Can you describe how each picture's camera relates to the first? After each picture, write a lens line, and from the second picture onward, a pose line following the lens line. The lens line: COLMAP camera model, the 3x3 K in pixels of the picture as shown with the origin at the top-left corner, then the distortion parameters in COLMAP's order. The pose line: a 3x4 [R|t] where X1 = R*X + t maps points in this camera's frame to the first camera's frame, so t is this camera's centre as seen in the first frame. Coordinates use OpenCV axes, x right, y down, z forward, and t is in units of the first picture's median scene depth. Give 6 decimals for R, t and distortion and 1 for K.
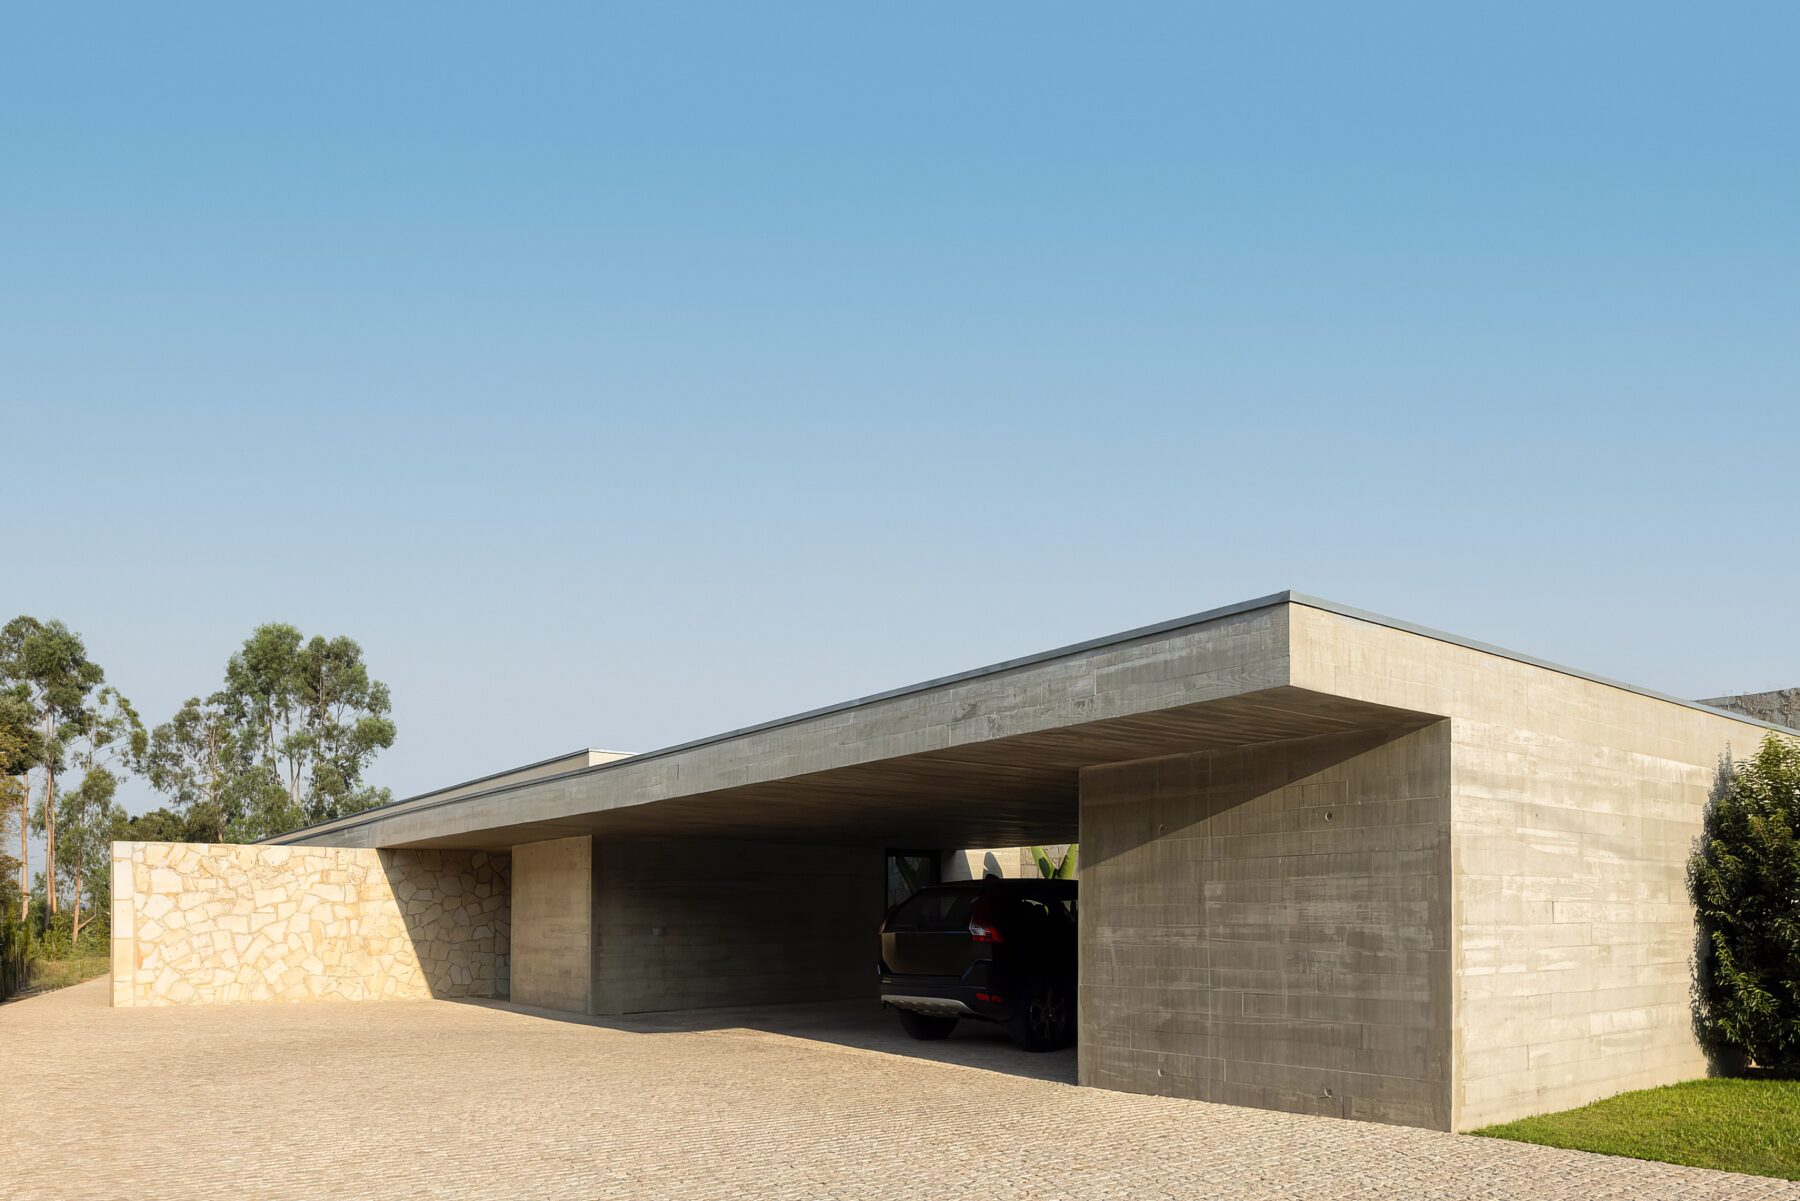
lens RADIAL K [[1217.7, 0, 897.9], [0, 1217.7, 938.0], [0, 0, 1]] dist [-0.004417, -0.001123]
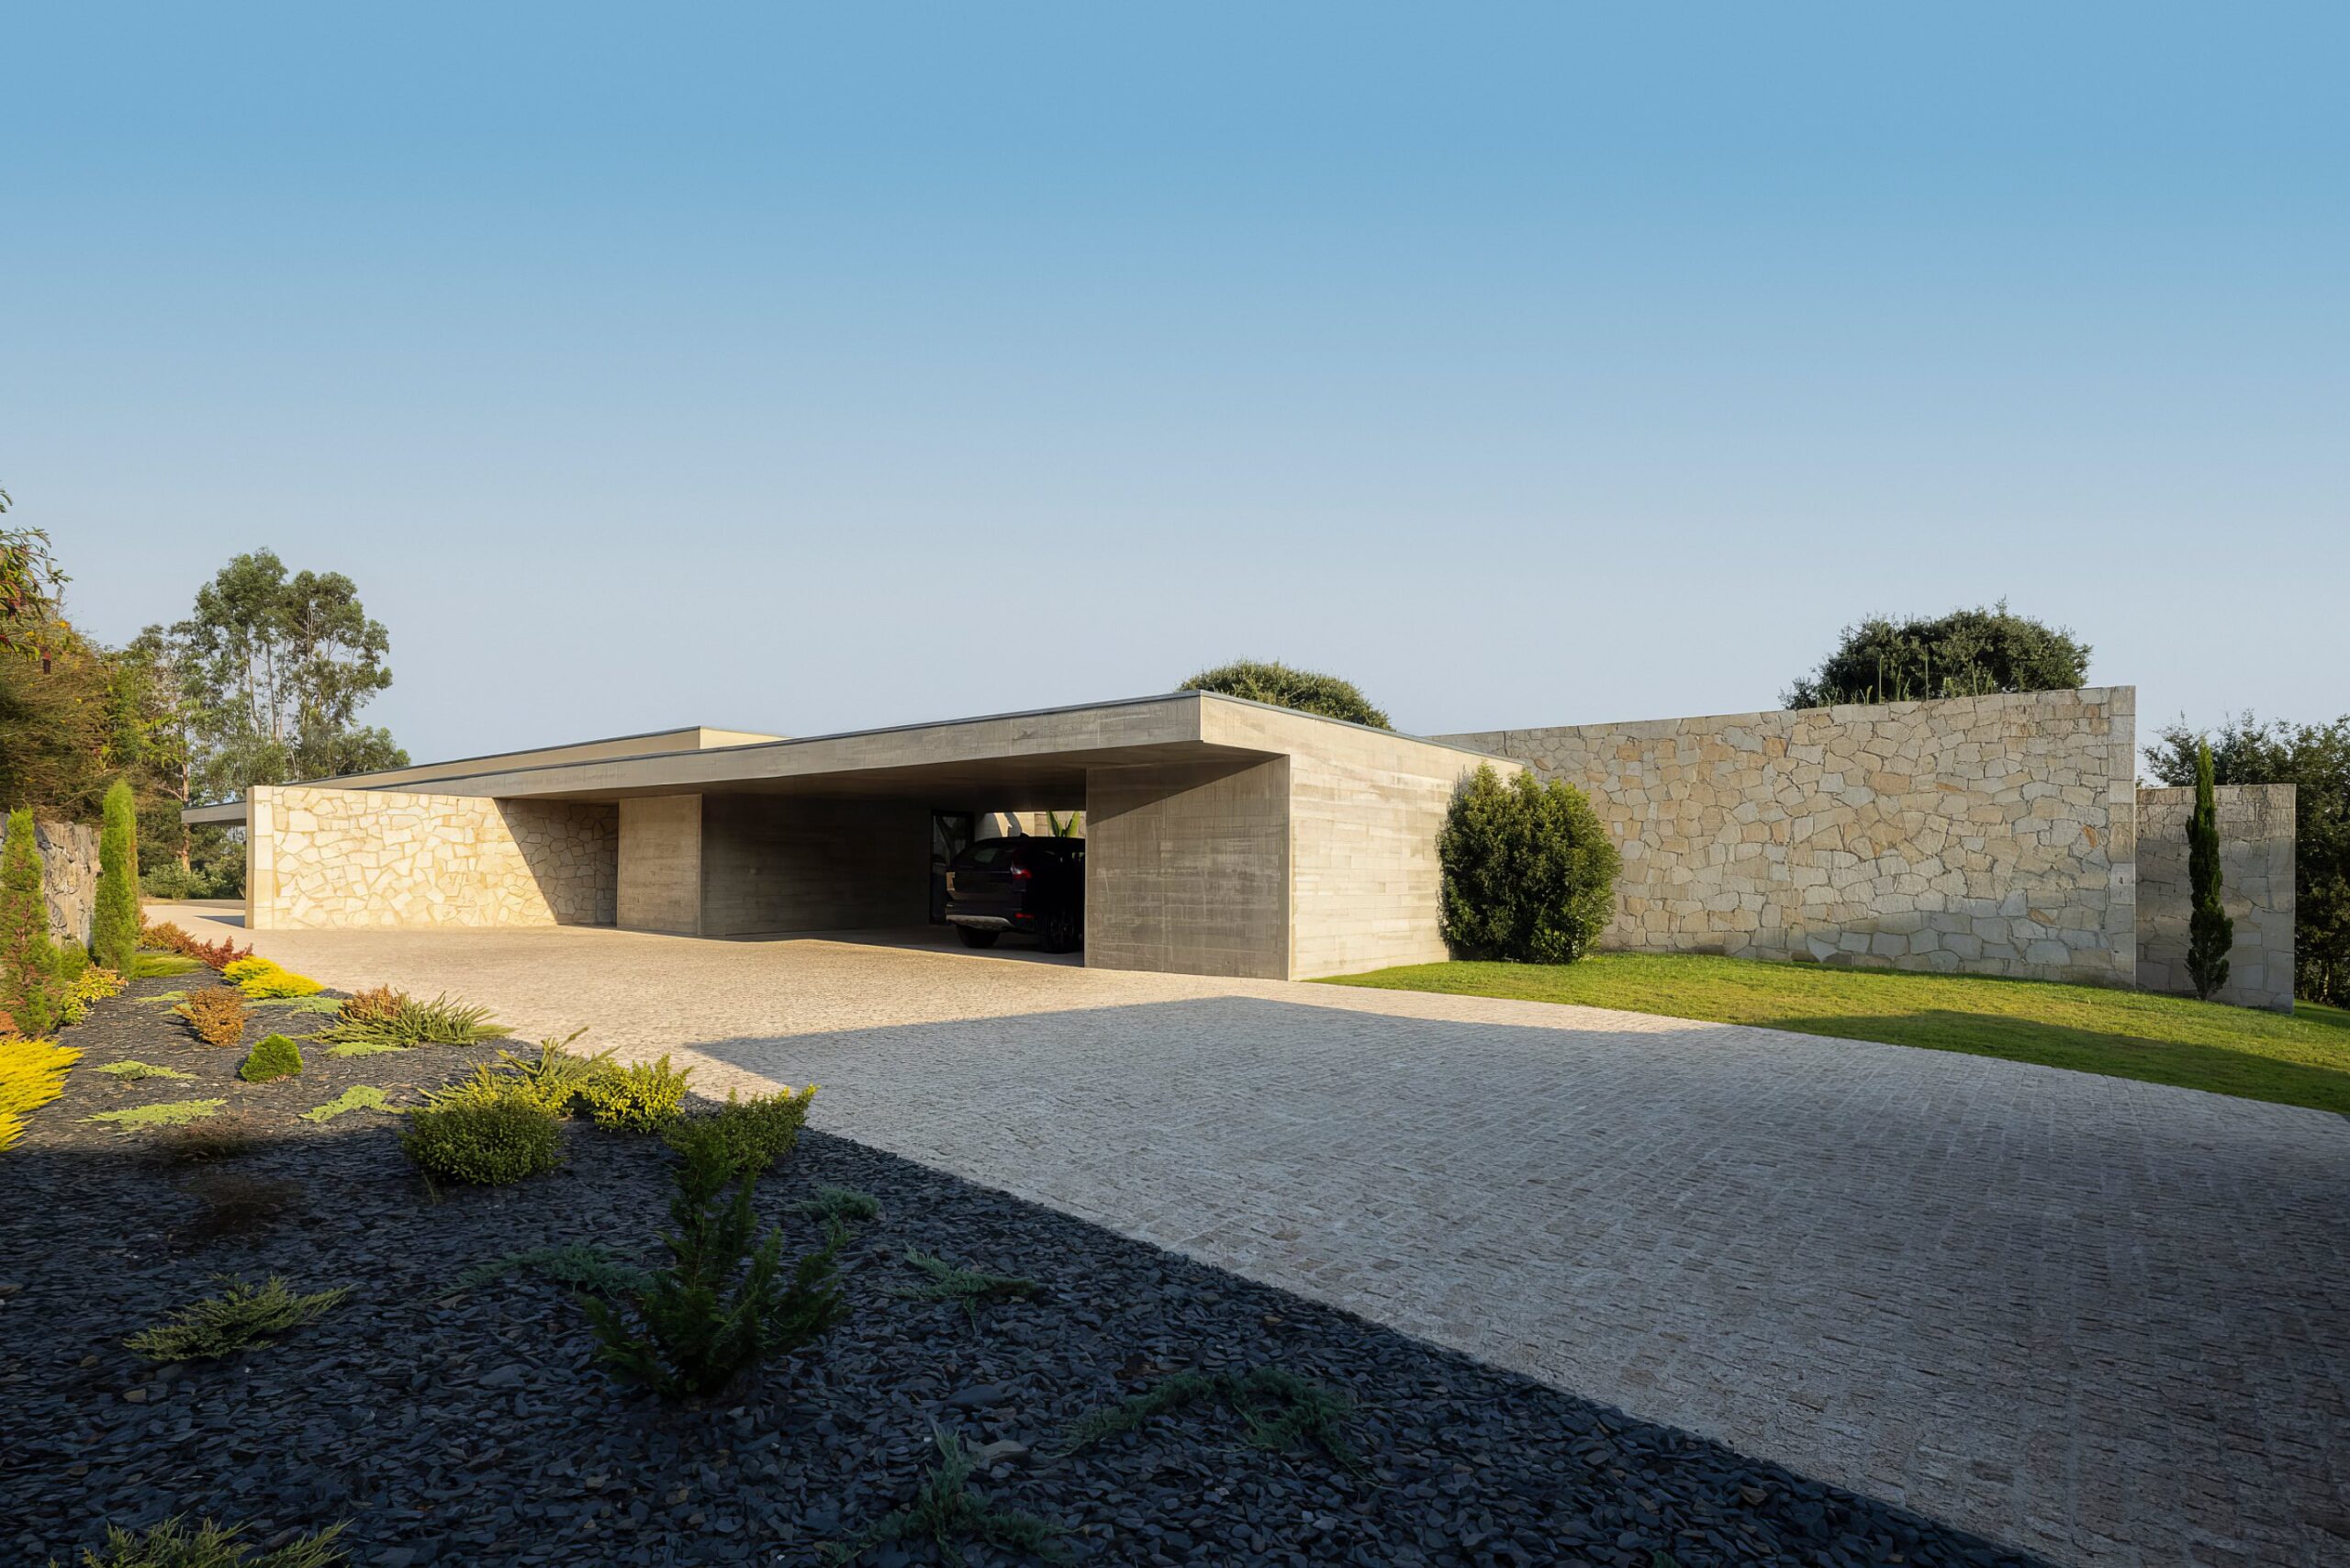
lens RADIAL K [[1139.5, 0, 1176.6], [0, 1139.5, 881.9], [0, 0, 1]] dist [0.014492, -0.005686]
pose [[0.971600, 0.013038, 0.236268, -0.049857], [-0.011236, 0.999897, -0.008969, 0.011885], [-0.236361, 0.006060, 0.971646, -0.270403]]
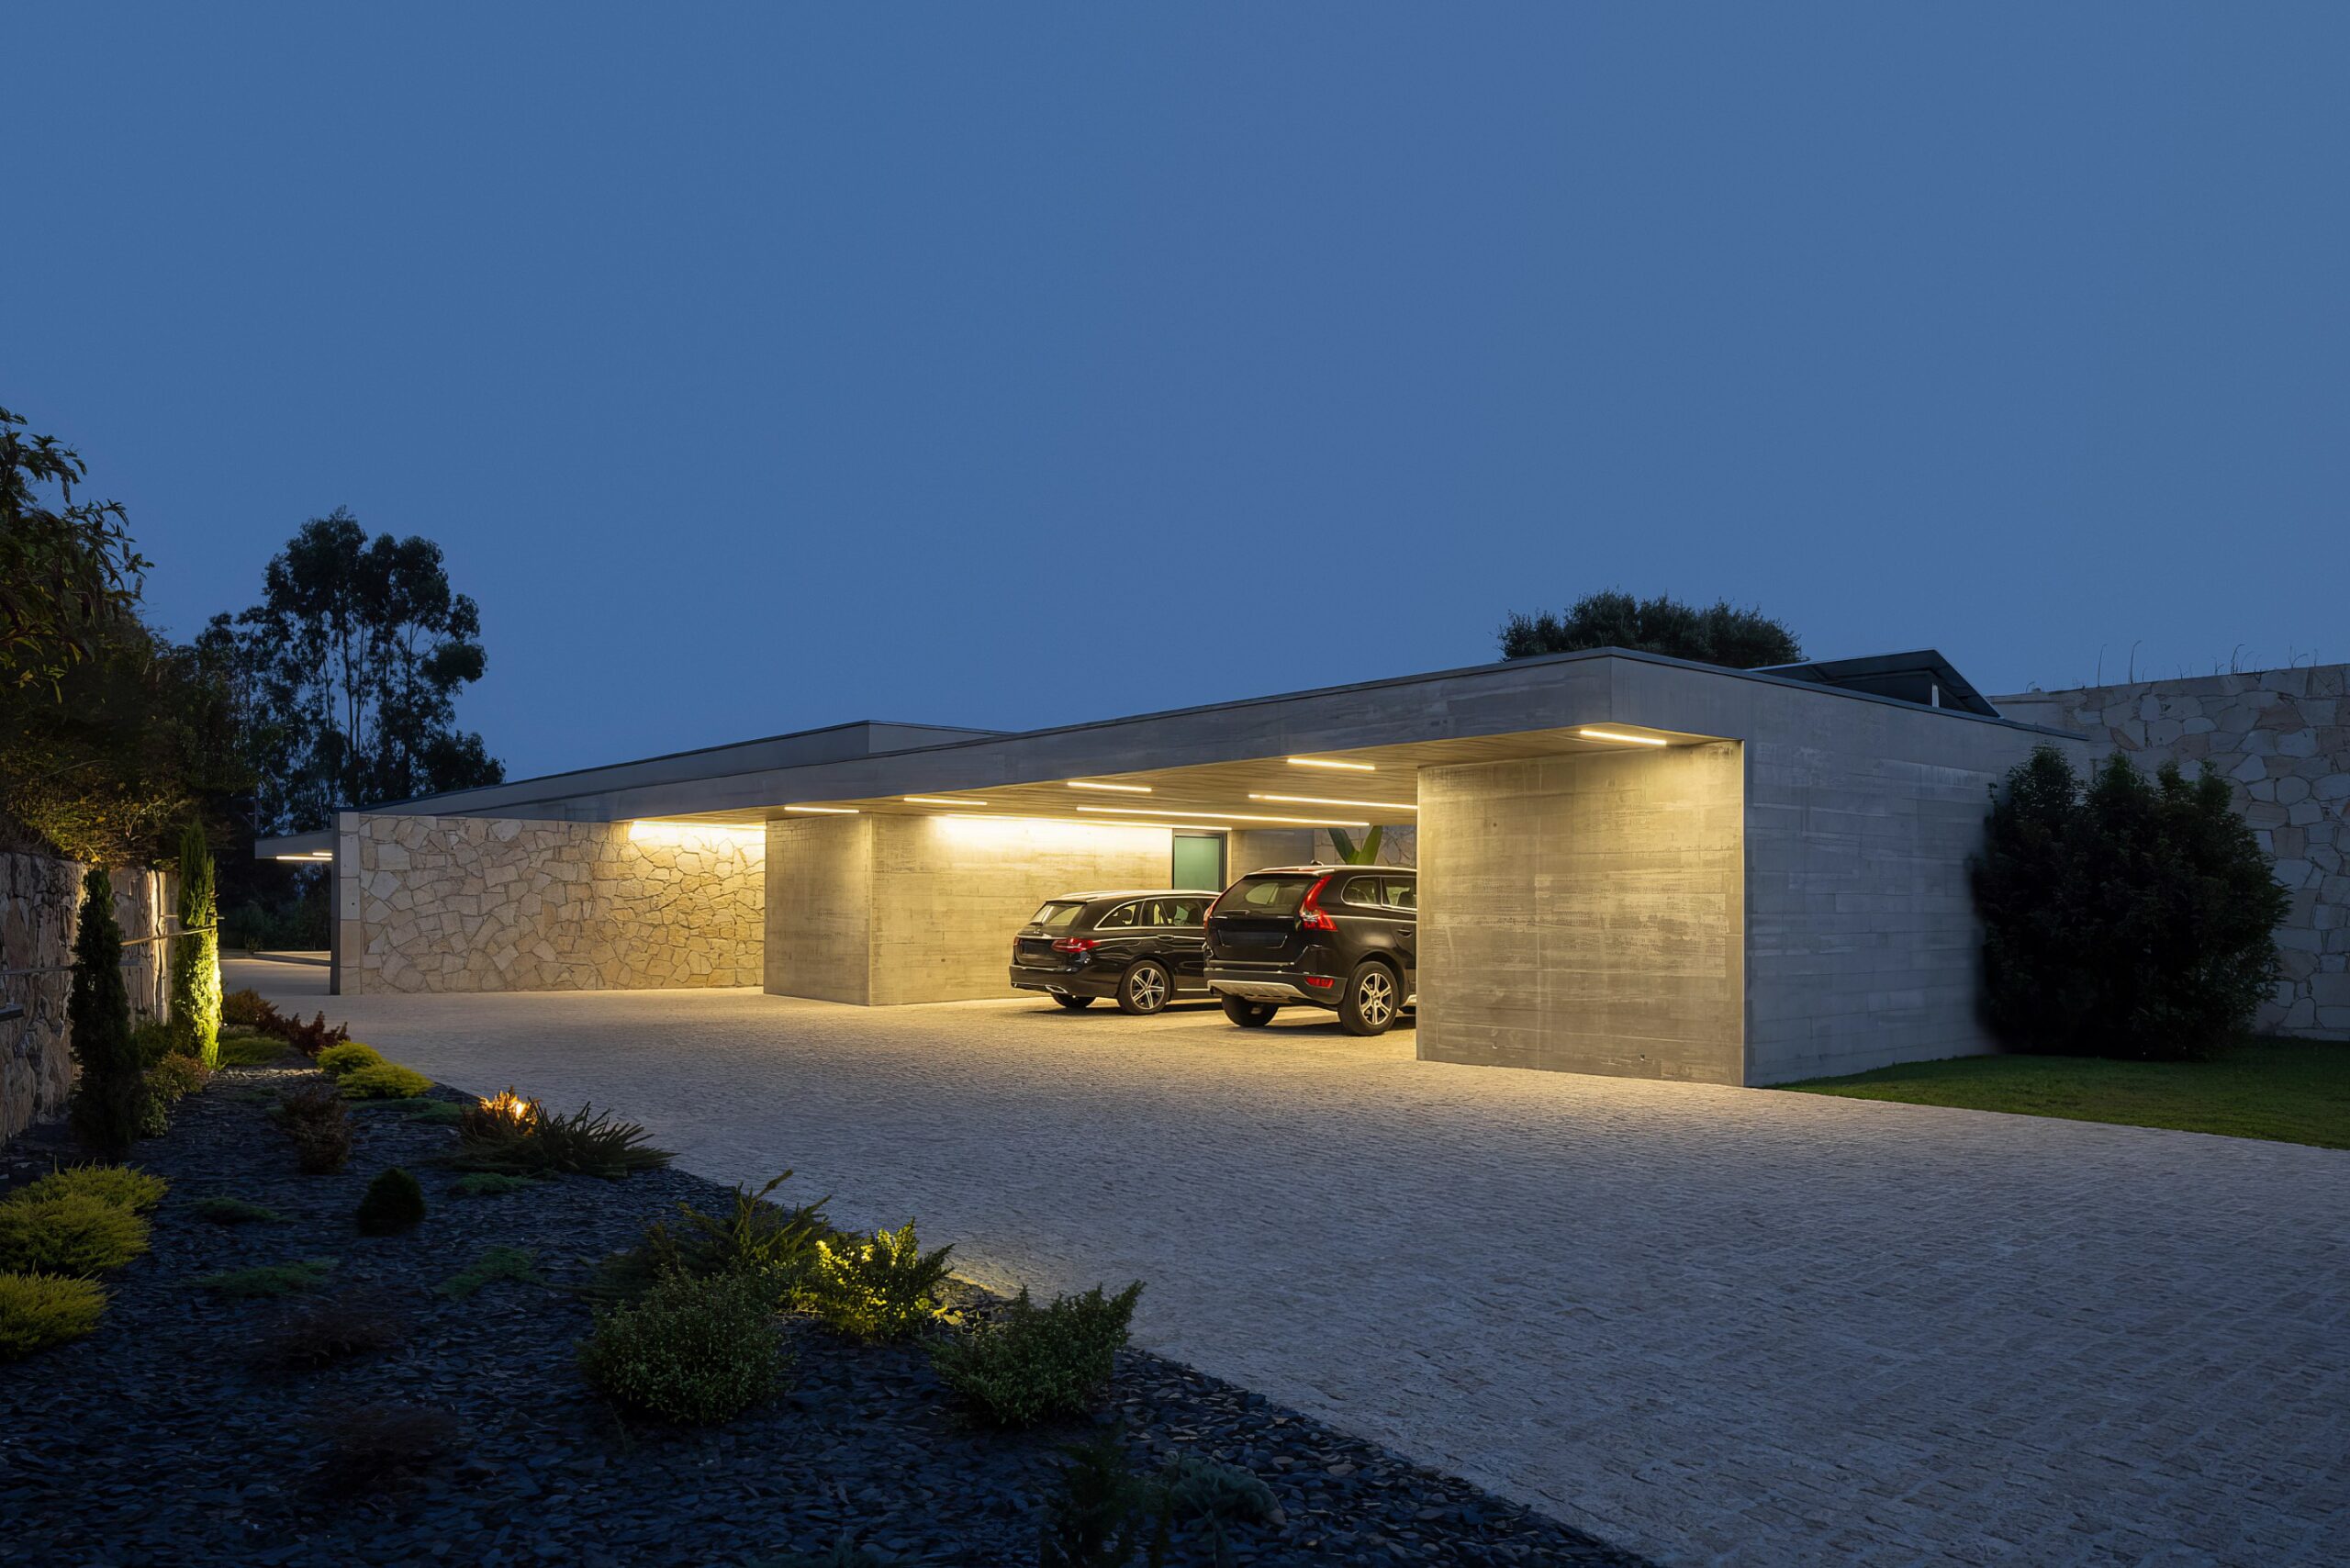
lens RADIAL K [[1599.3, 0, 1175.9], [0, 1599.3, 918.0], [0, 0, 1]] dist [0.001385, 0.002989]
pose [[0.998785, 0.006818, 0.048813, -0.076577], [-0.006472, 0.999953, -0.007247, 0.003567], [-0.048861, 0.006922, 0.998782, -0.232688]]
